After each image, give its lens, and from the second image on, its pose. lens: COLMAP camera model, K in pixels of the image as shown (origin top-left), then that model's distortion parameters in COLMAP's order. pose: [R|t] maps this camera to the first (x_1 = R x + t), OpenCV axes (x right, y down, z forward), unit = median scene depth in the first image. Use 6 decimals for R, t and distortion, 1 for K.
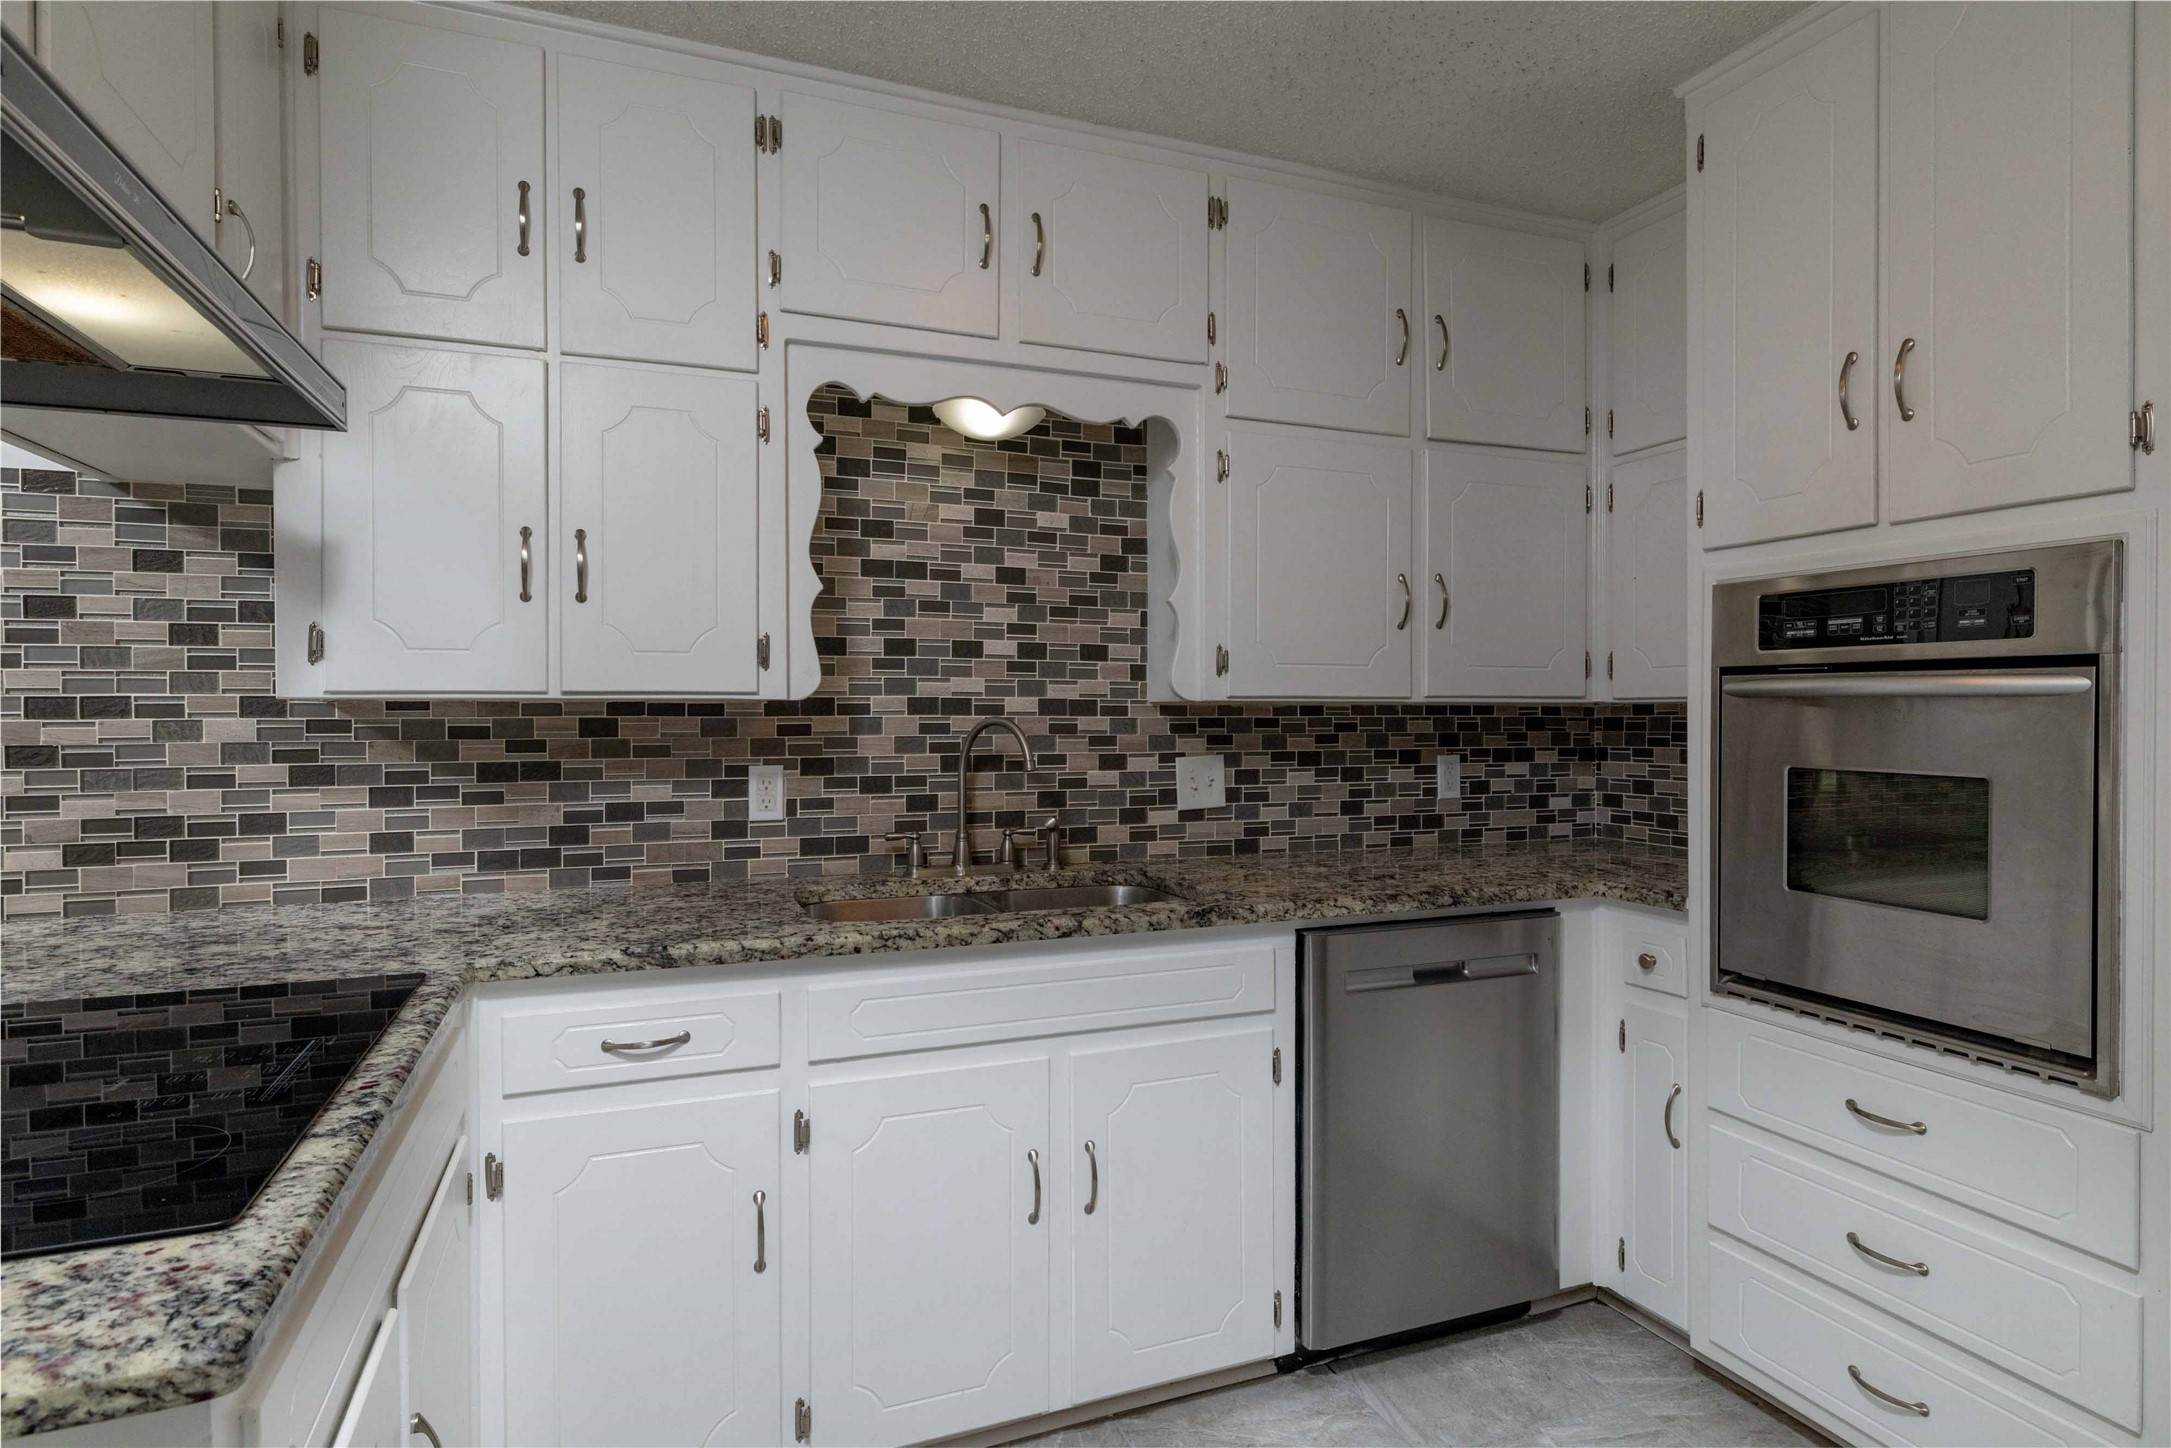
lens RADIAL K [[1148.3, 0, 1077.8], [0, 1148.3, 718.8], [0, 0, 1]] dist [-0.001298, 0.000806]
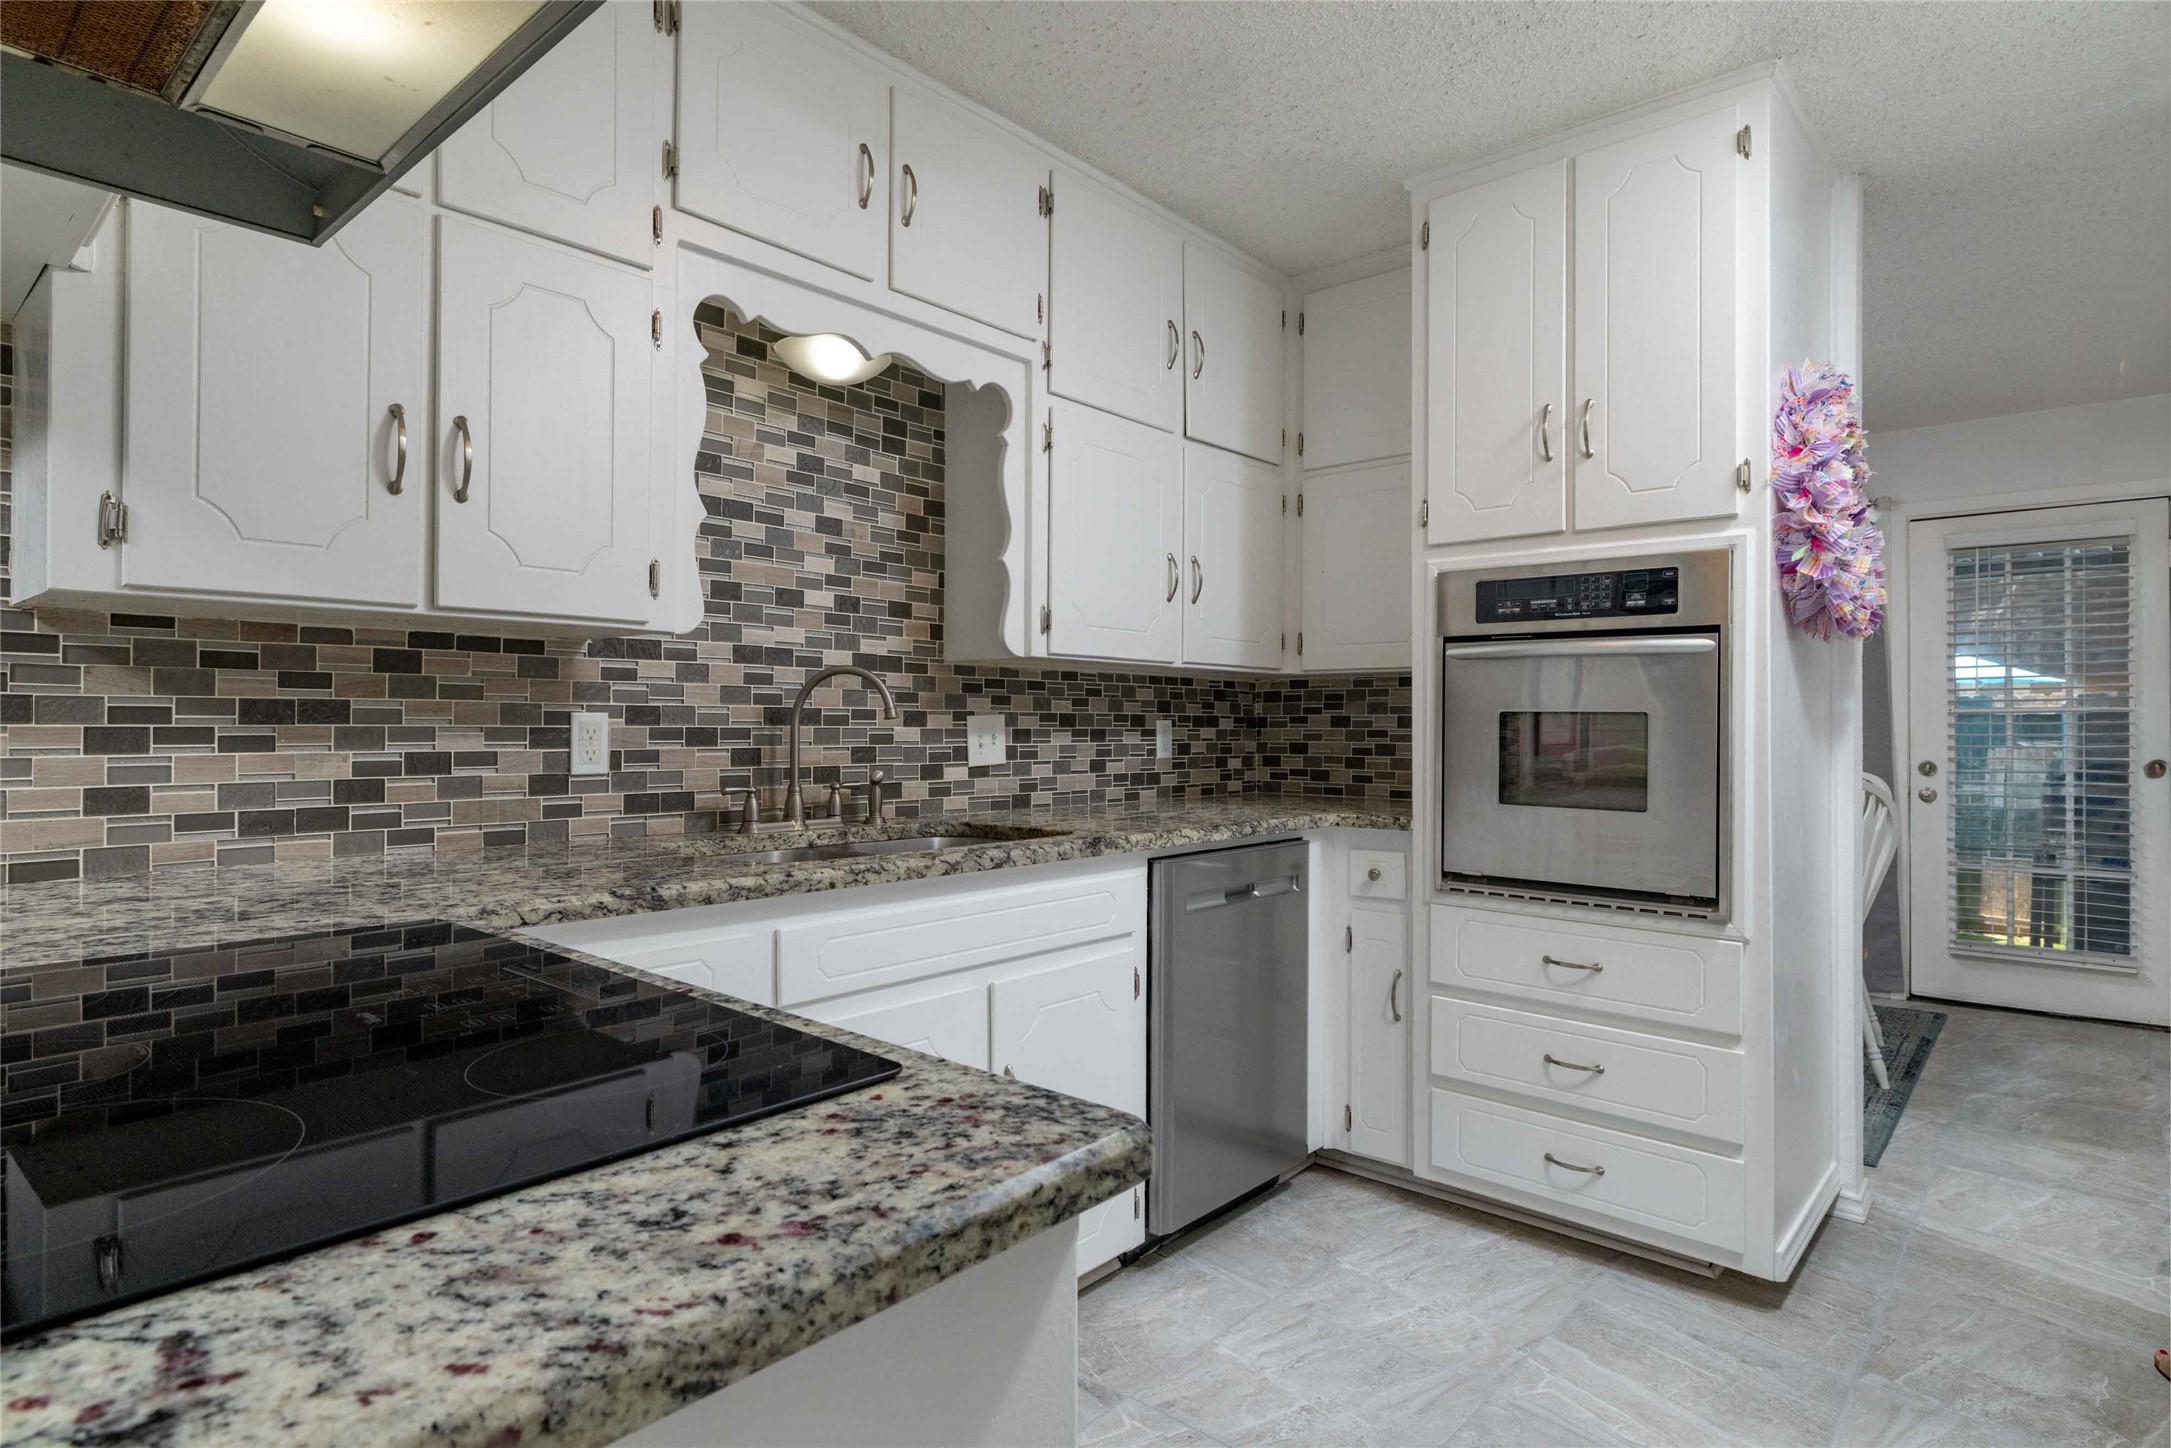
lens RADIAL K [[1148.3, 0, 1077.8], [0, 1148.3, 718.8], [0, 0, 1]] dist [-0.001298, 0.000806]
pose [[0.891095, 0.007443, 0.453755, -0.324173], [-0.002807, 0.999937, -0.010891, 0.051857], [-0.453808, 0.008431, 0.891060, 0.033534]]
